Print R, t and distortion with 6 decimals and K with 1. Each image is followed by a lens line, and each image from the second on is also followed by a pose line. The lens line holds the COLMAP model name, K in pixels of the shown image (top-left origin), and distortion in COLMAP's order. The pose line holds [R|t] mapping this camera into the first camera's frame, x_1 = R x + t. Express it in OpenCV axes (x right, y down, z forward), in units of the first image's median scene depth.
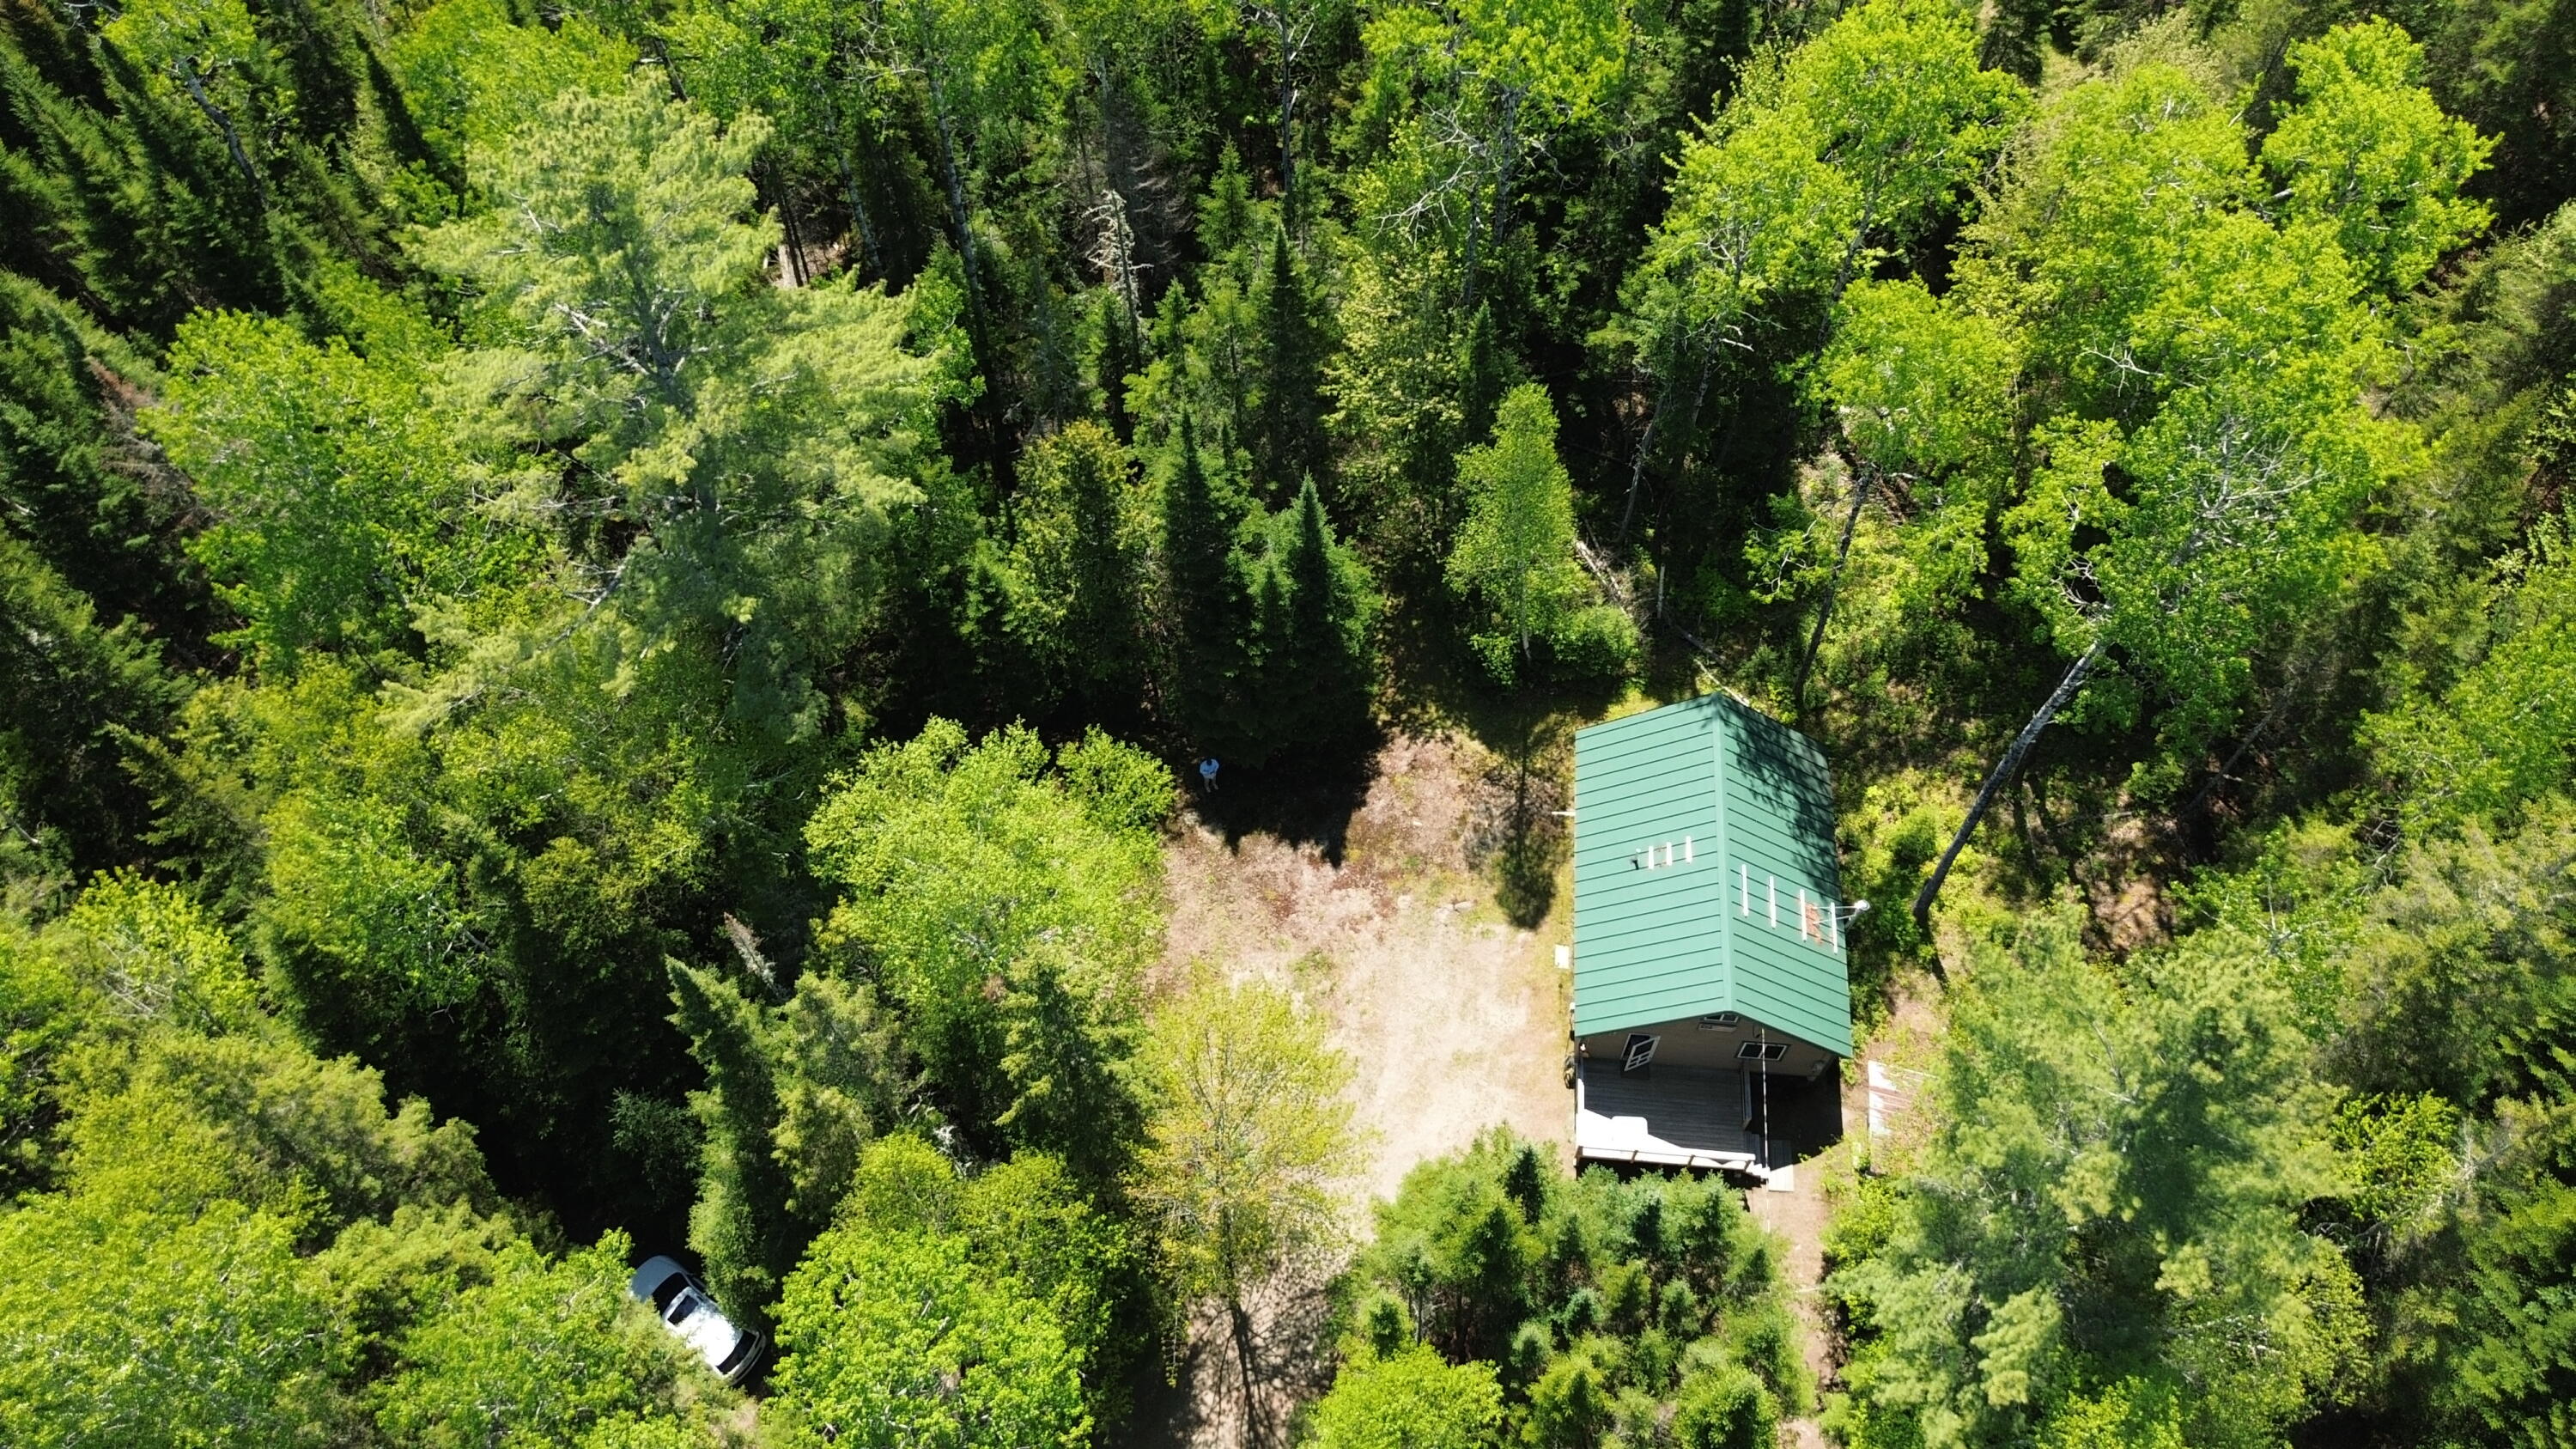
lens RADIAL K [[1829.1, 0, 1288.0], [0, 1829.1, 724.5], [0, 0, 1]] dist [0.153414, -0.269309]
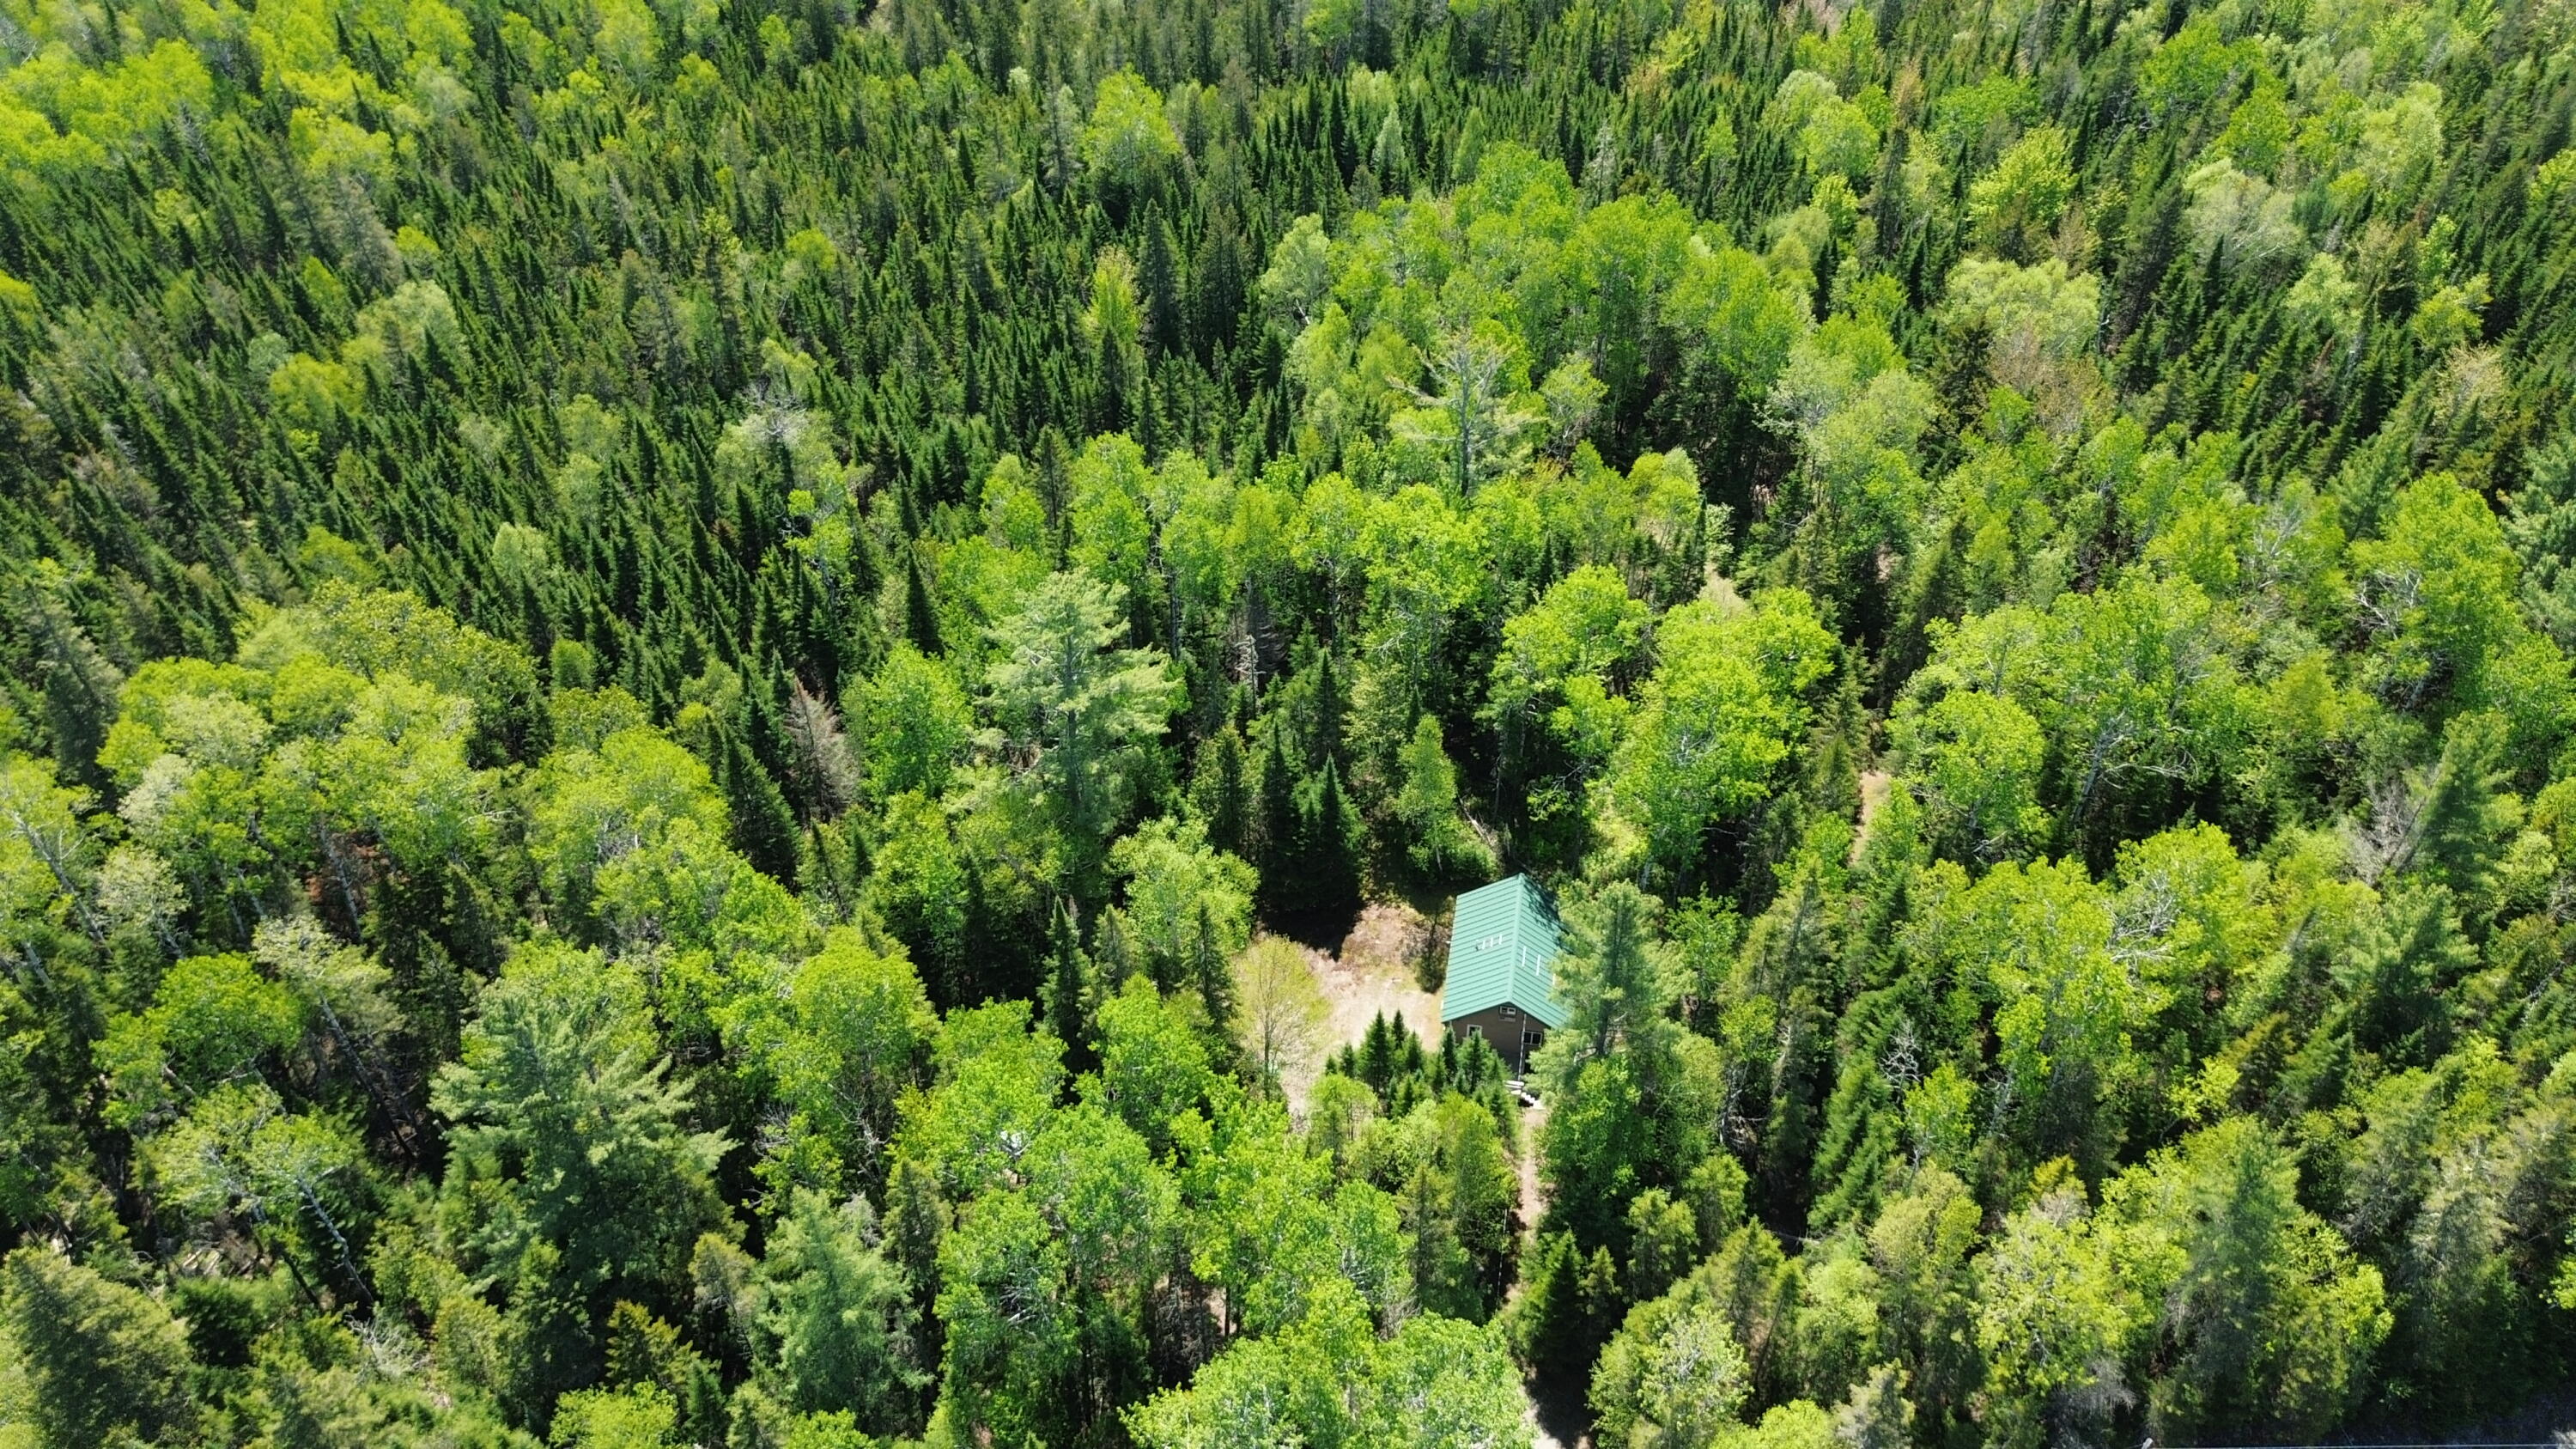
lens RADIAL K [[1829.1, 0, 1288.0], [0, 1829.1, 724.5], [0, 0, 1]] dist [0.153414, -0.269309]
pose [[0.996980, 0.054860, -0.054972, 0.070993], [-0.068181, 0.957197, -0.281291, 0.402697], [0.037187, 0.284189, 0.958047, -0.991933]]
